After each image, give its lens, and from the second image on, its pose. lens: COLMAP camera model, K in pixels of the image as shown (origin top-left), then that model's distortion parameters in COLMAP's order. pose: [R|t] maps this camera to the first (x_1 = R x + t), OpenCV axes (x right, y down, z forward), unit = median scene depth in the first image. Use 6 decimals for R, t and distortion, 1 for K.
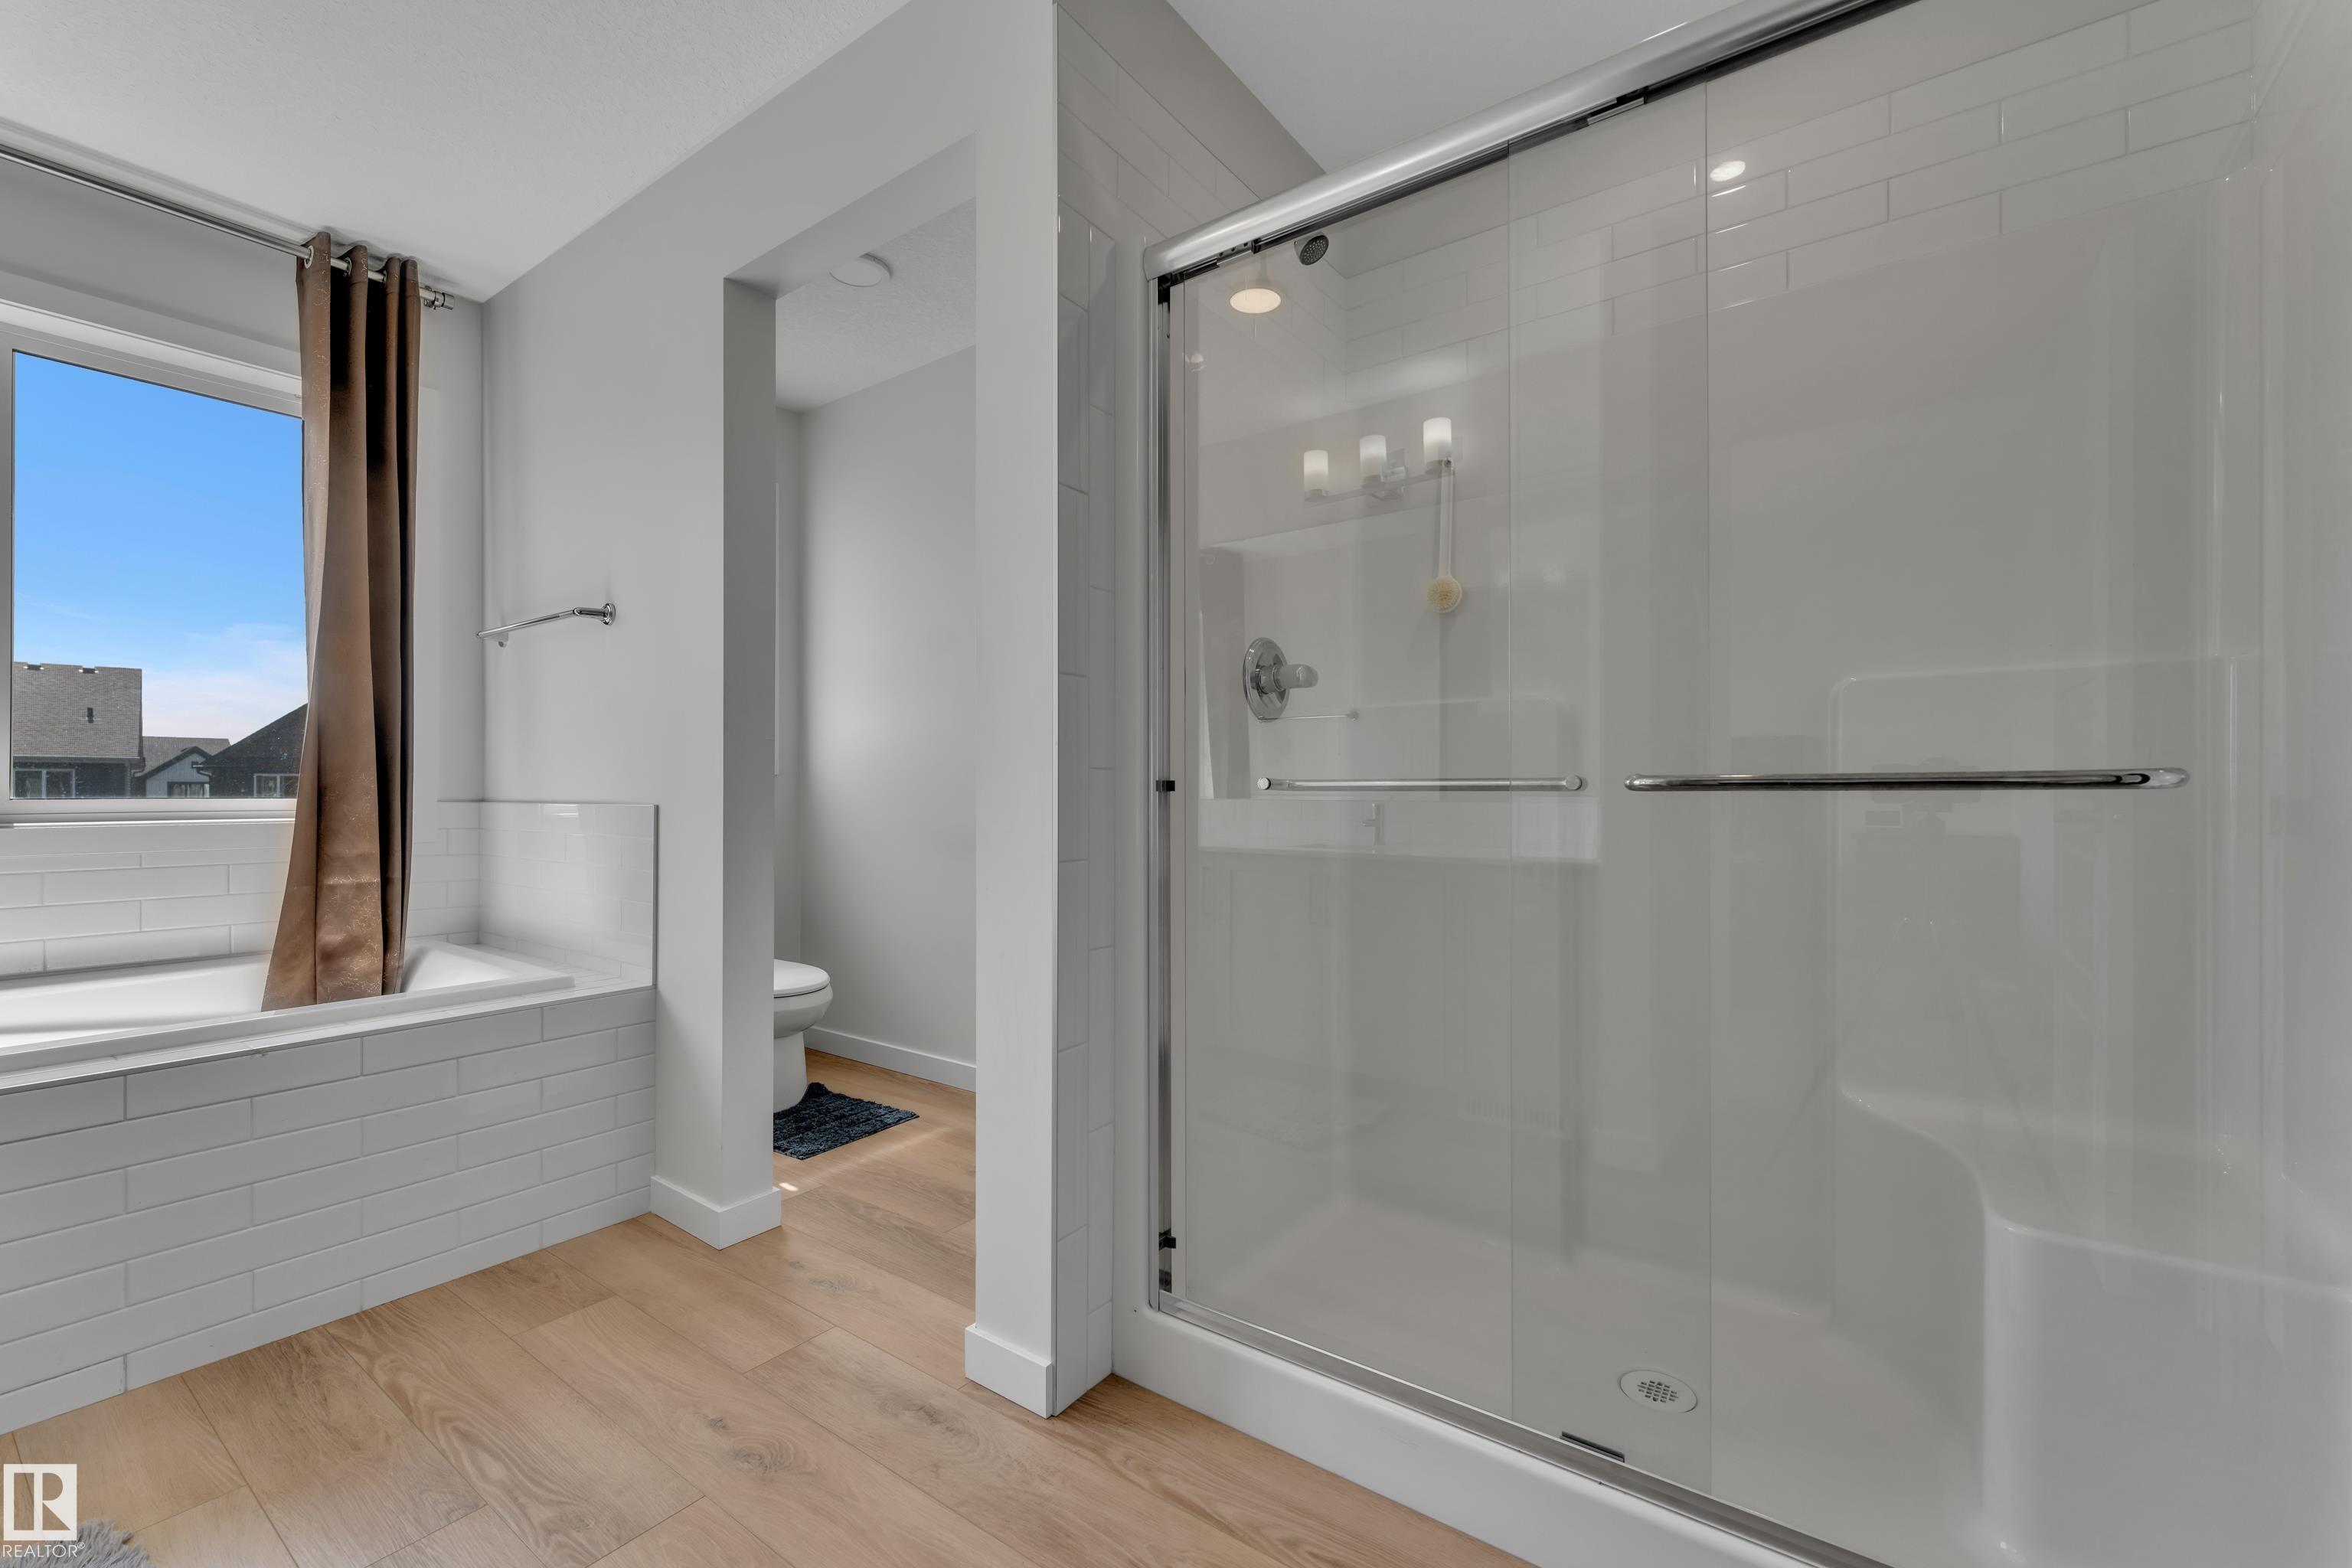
lens RADIAL K [[951.6, 0, 1176.3], [0, 951.6, 776.2], [0, 0, 1]] dist [-0.000149, 0.000332]
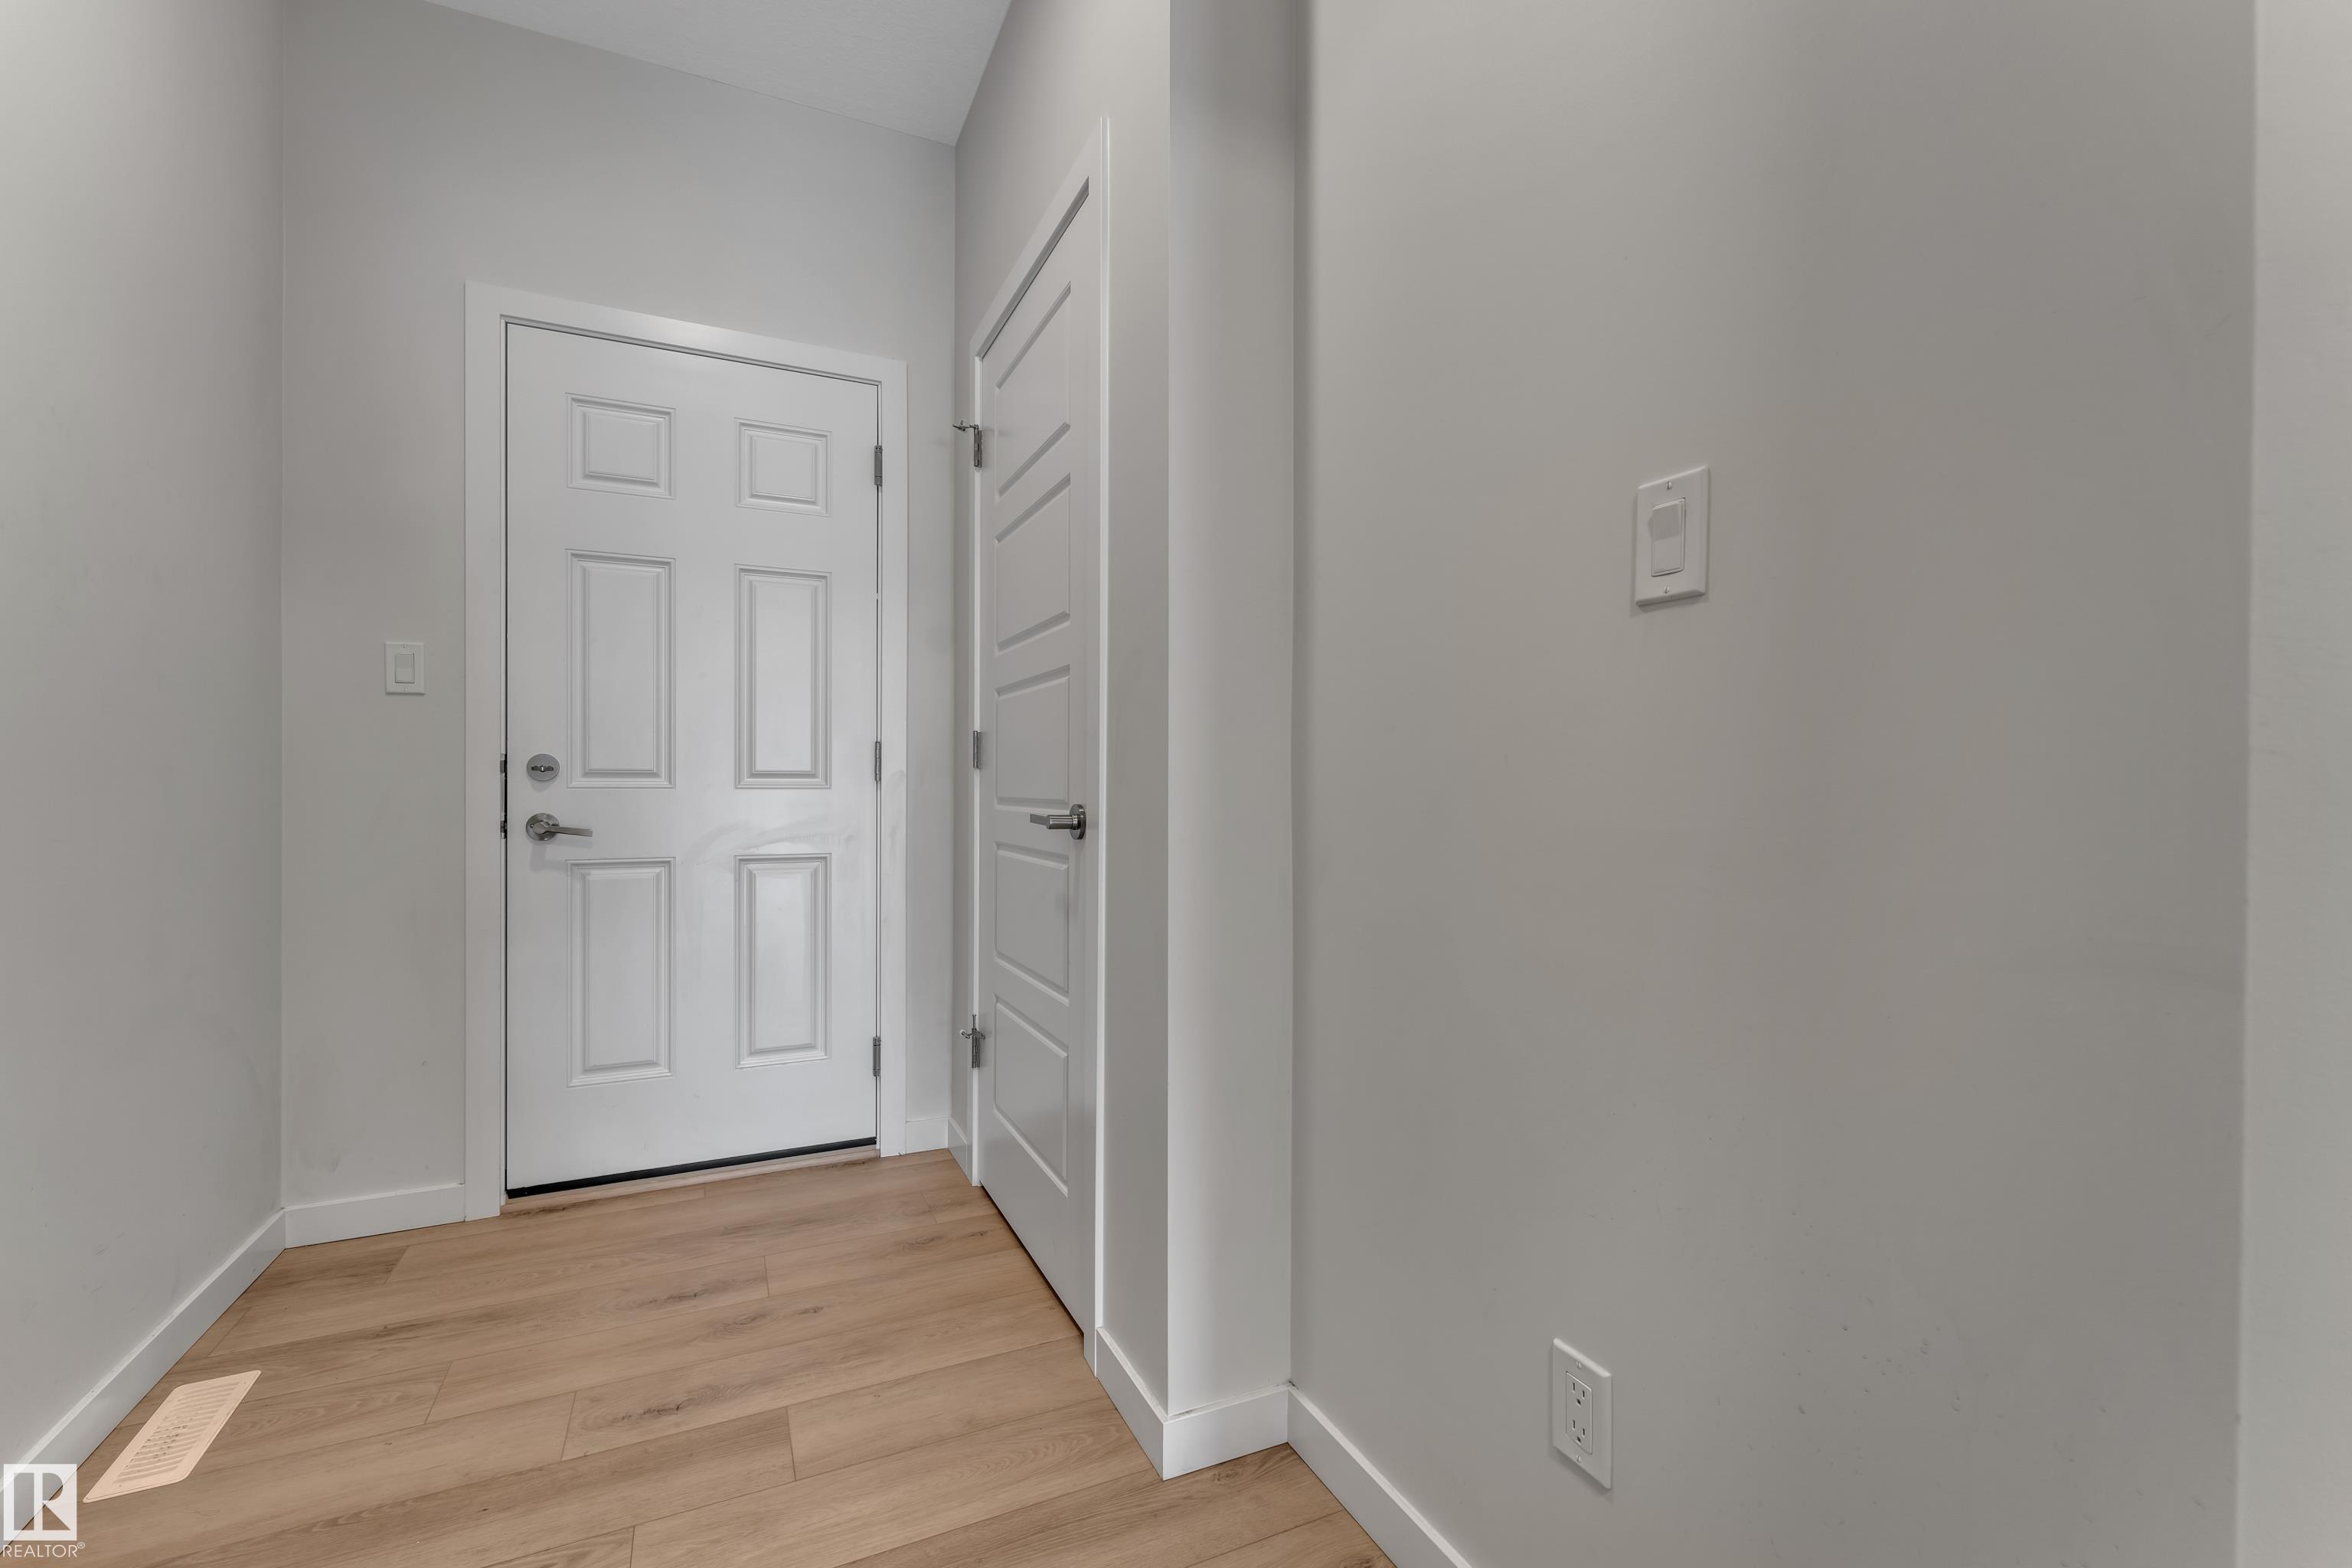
lens RADIAL K [[951.6, 0, 1192.4], [0, 951.6, 798.8], [0, 0, 1]] dist [-0.000149, 0.000332]
pose [[-0.469783, -0.003908, -0.882773, 0.394133], [-0.014712, 0.999886, 0.003403, -0.007273], [0.882659, 0.014586, -0.469787, 2.020682]]
